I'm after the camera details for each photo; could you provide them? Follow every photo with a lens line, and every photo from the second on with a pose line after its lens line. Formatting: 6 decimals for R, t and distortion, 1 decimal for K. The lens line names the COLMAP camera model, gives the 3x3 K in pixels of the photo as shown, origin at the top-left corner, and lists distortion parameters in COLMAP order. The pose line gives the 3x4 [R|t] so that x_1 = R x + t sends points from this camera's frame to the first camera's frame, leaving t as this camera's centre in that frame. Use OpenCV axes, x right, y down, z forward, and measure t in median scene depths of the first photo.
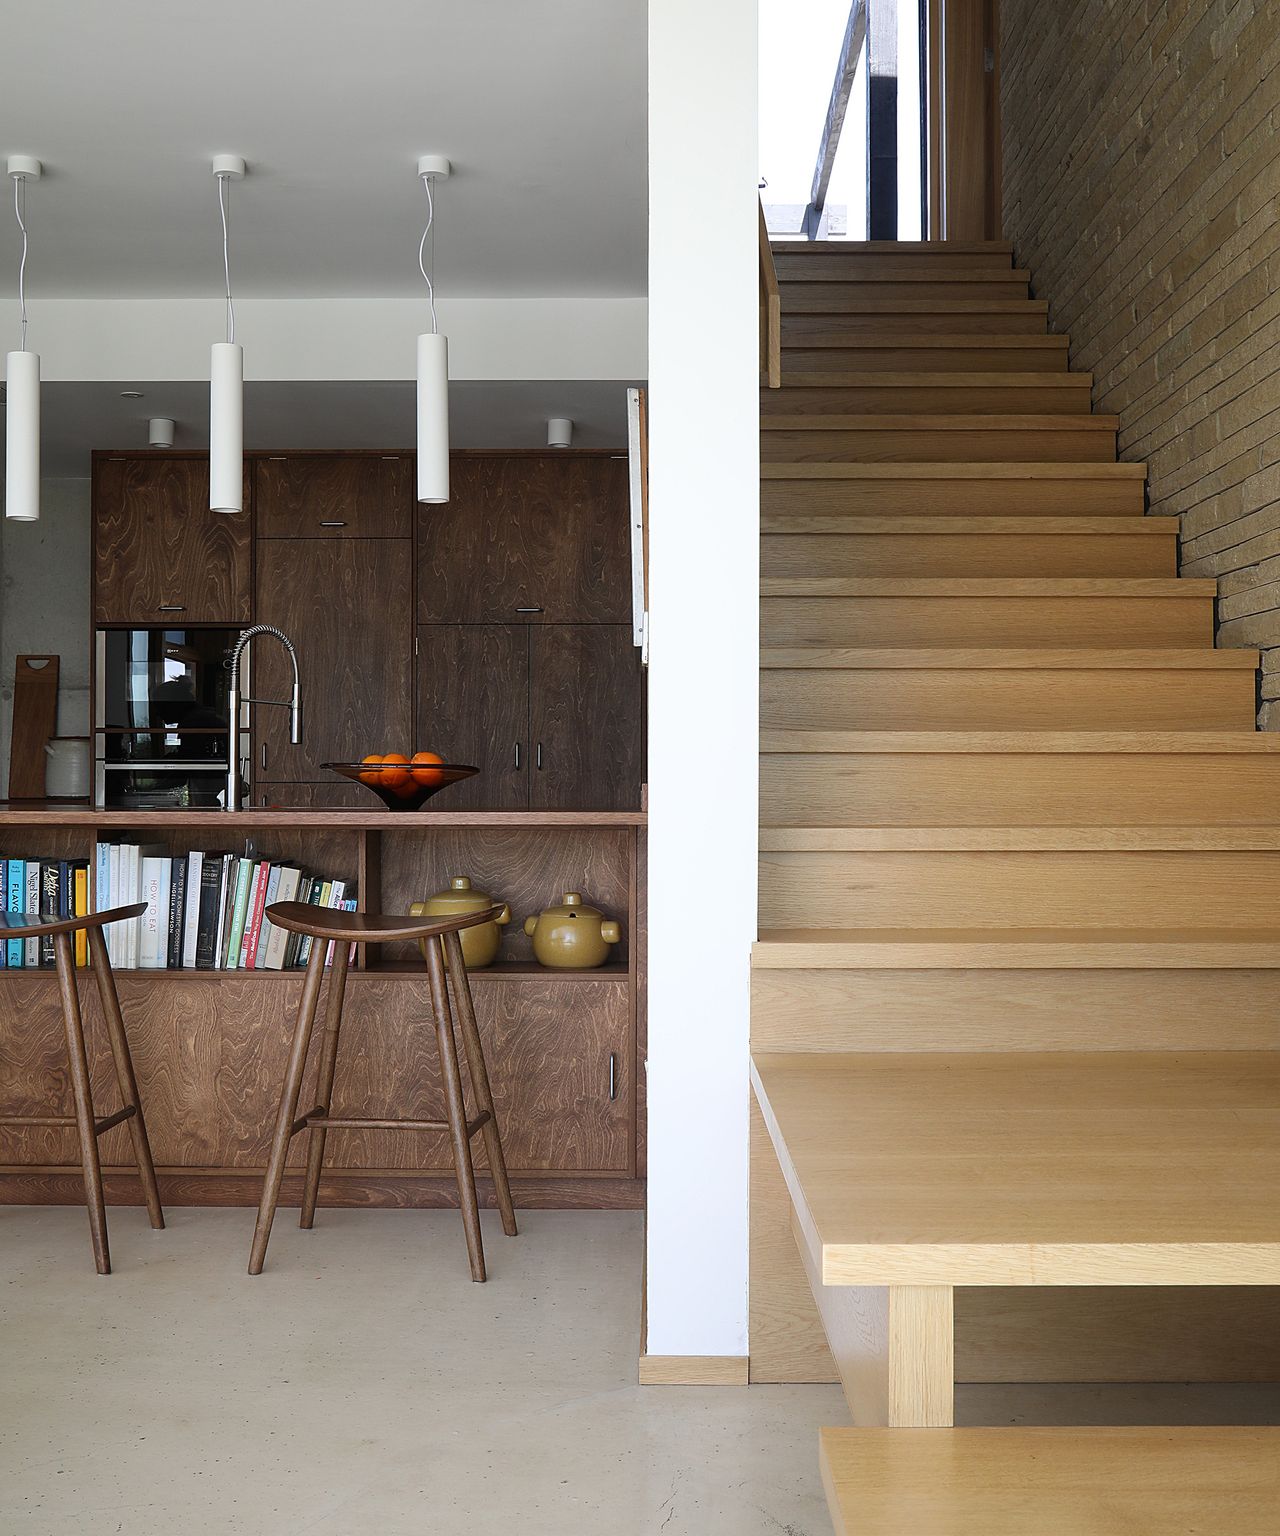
lens RADIAL K [[1563.1, 0, 640.1], [0, 1563.1, 785.0], [0, 0, 1]] dist [-0.078972, 0.127700]
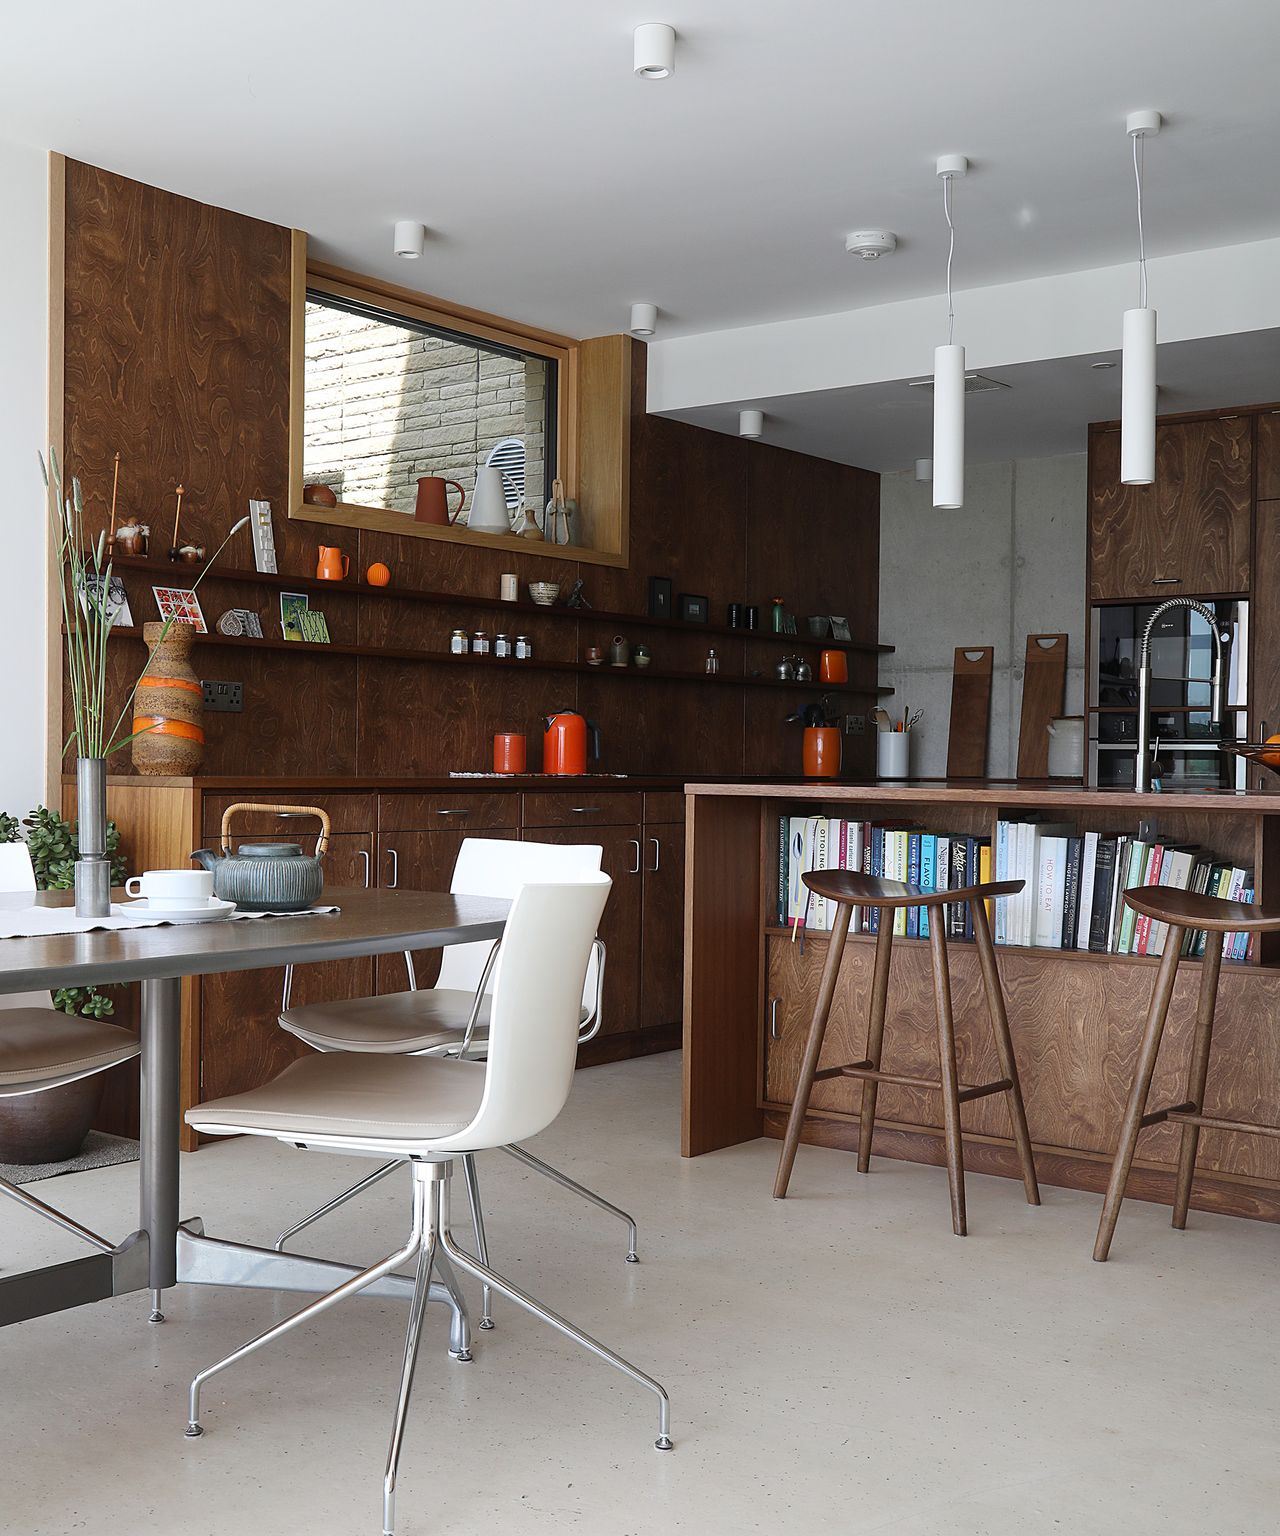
lens RADIAL K [[1668.0, 0, 681.9], [0, 1668.0, 796.3], [0, 0, 1]] dist [-0.038205, -0.002078]
pose [[0.802190, 0.019359, -0.596755, 0.135768], [-0.008694, 0.999747, 0.020744, 0.000416], [0.597006, -0.011452, 0.802155, -0.002021]]
